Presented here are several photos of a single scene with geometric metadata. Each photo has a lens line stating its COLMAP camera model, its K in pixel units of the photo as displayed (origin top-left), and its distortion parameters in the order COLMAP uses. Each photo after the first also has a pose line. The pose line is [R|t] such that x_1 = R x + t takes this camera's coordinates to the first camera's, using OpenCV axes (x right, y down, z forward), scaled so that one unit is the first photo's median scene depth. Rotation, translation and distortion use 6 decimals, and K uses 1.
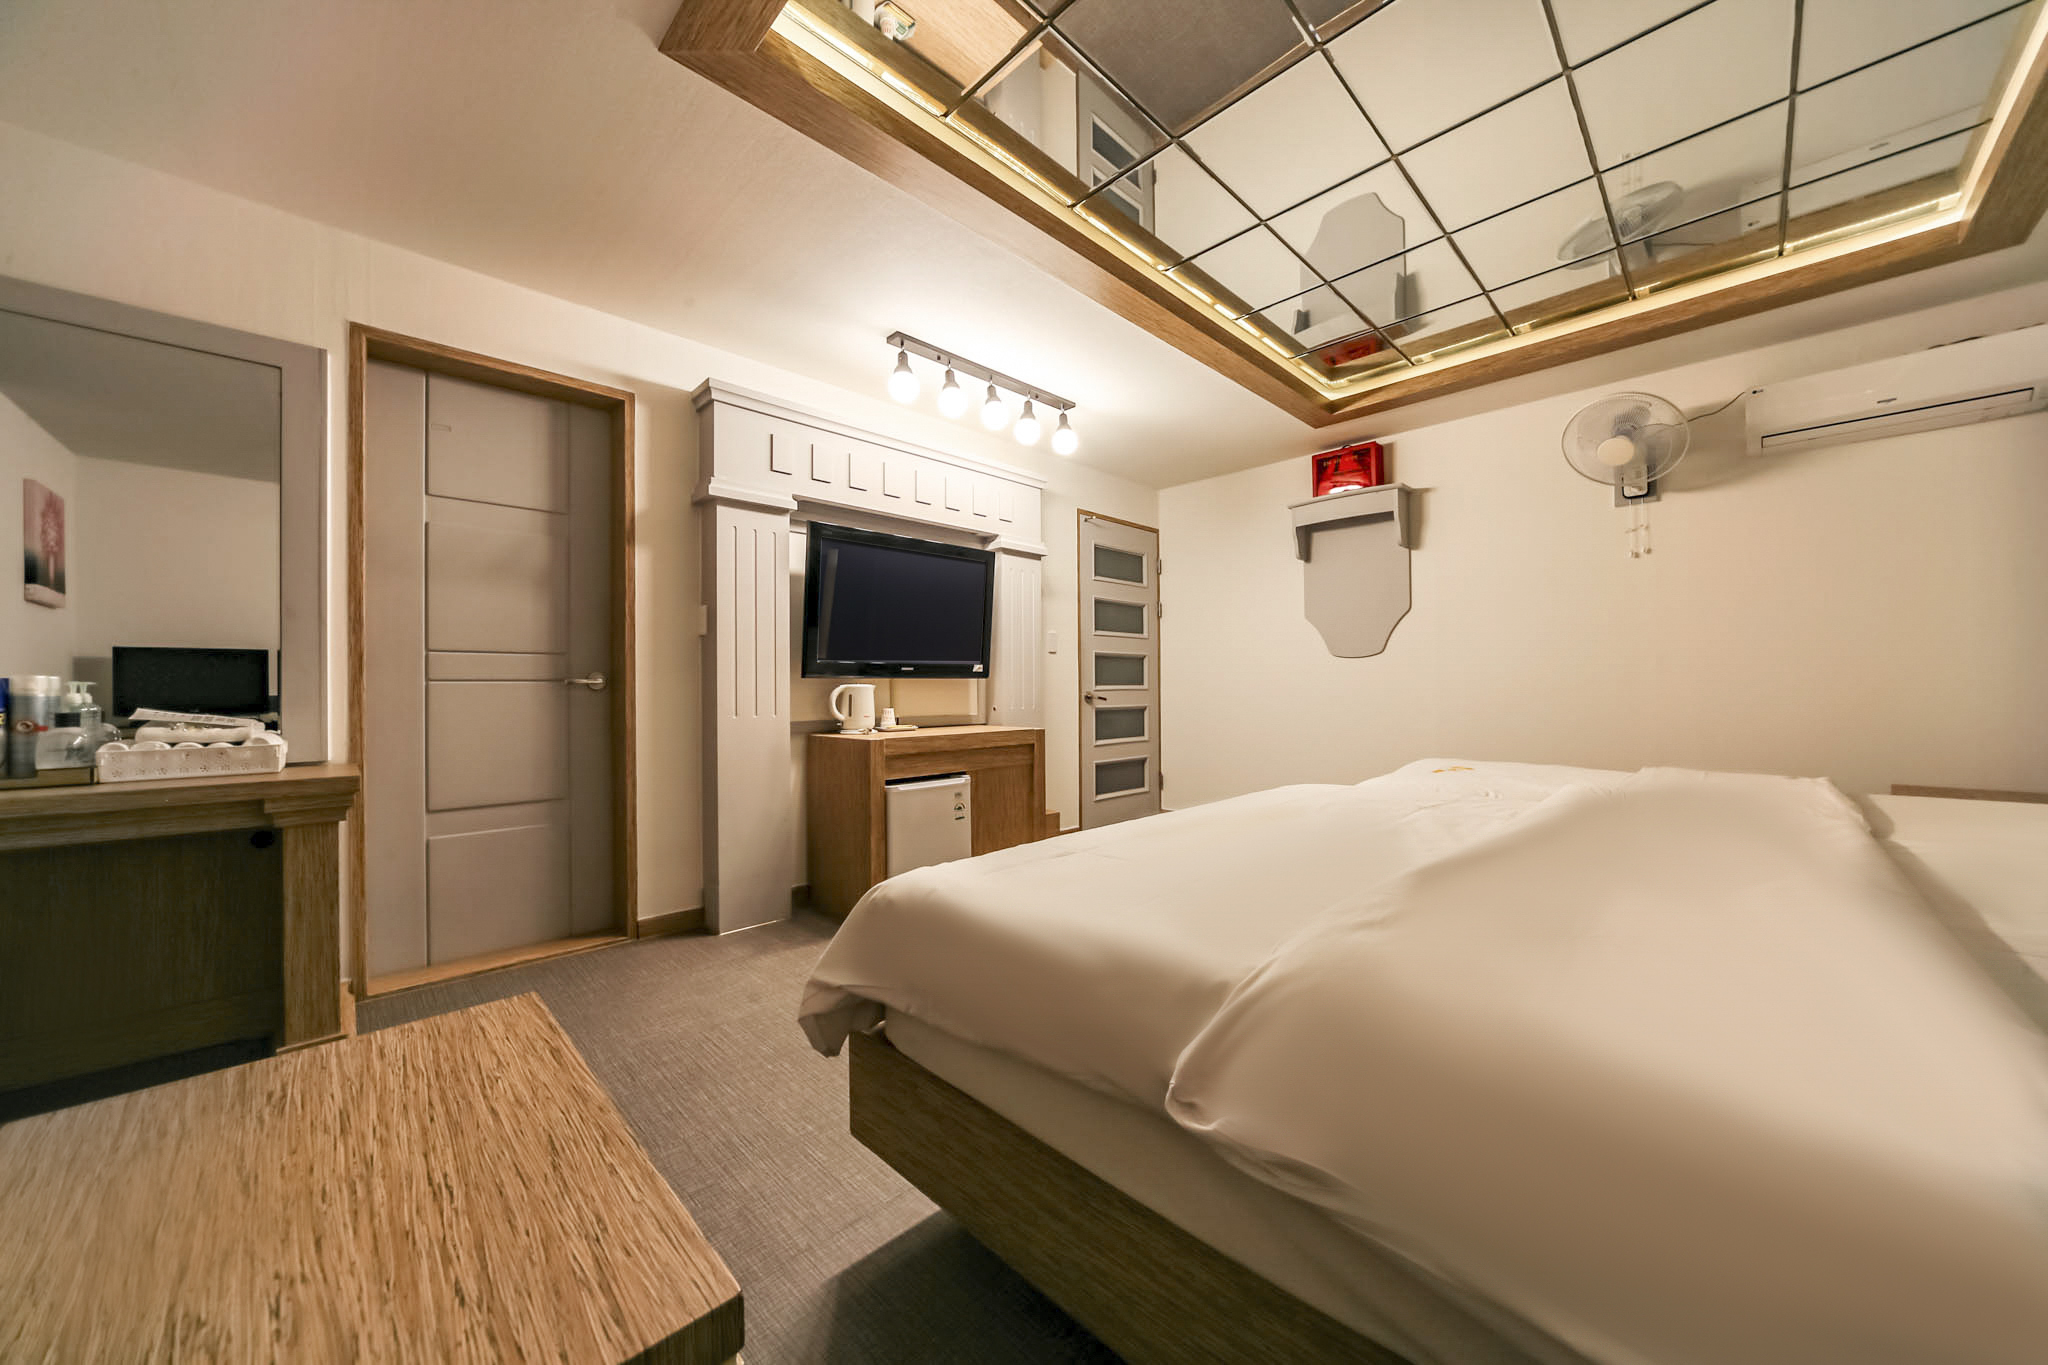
lens RADIAL K [[716.4, 0, 1033.5], [0, 716.4, 688.9], [0, 0, 1]] dist [-0.011430, 0.000244]
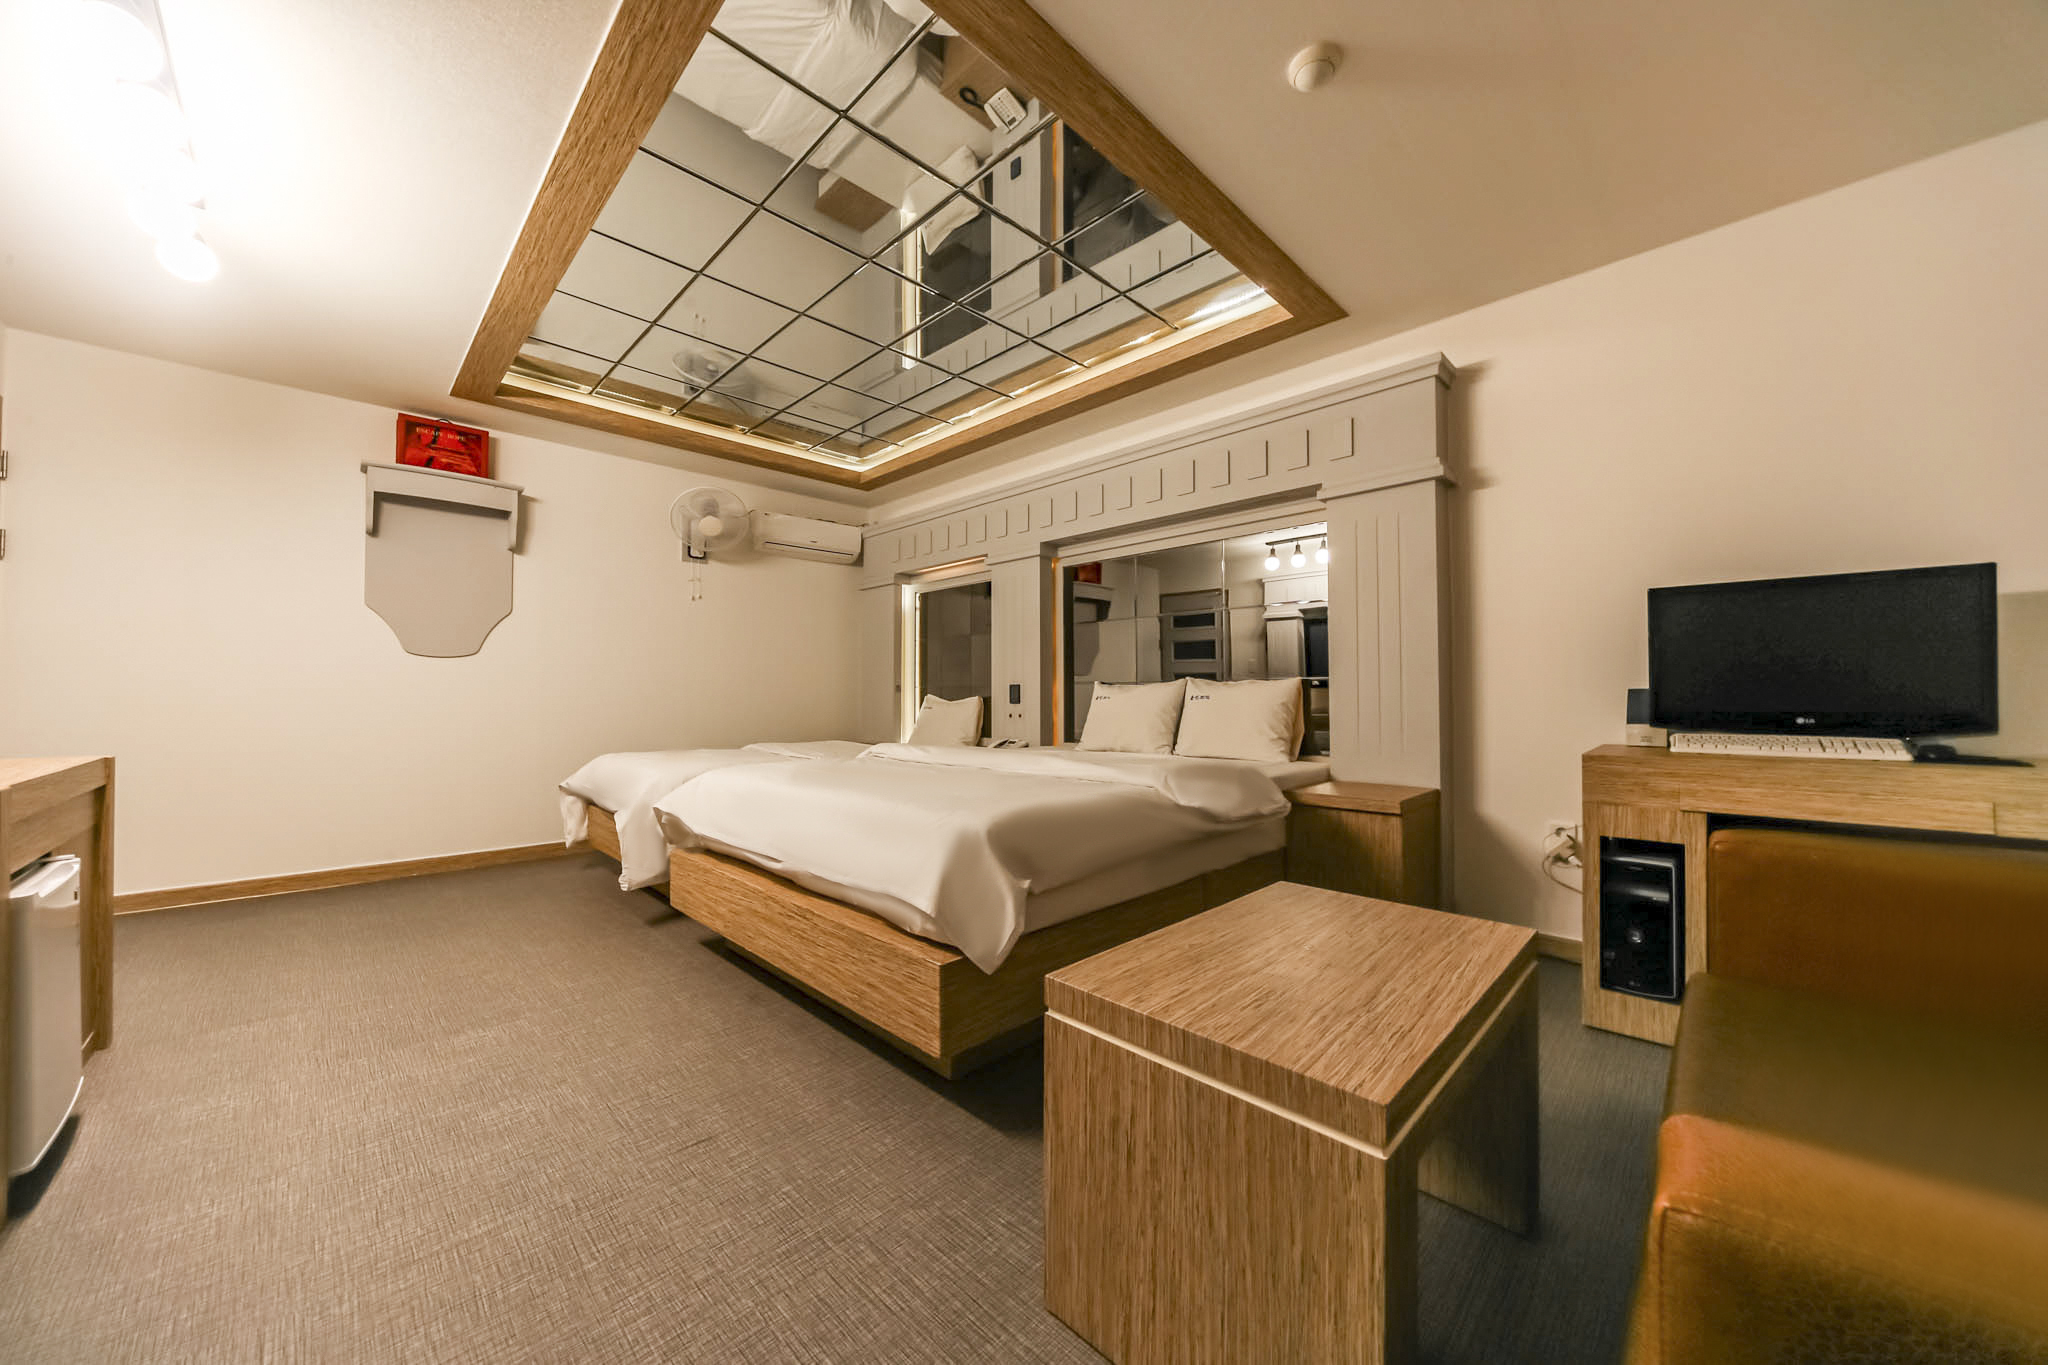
lens RADIAL K [[716.4, 0, 1033.5], [0, 716.4, 688.9], [0, 0, 1]] dist [-0.011430, 0.000244]
pose [[-0.010023, 0.018540, 0.999778, -0.581158], [0.001928, 0.999827, -0.018522, 0.017862], [-0.999948, 0.001742, -0.010057, 0.353522]]
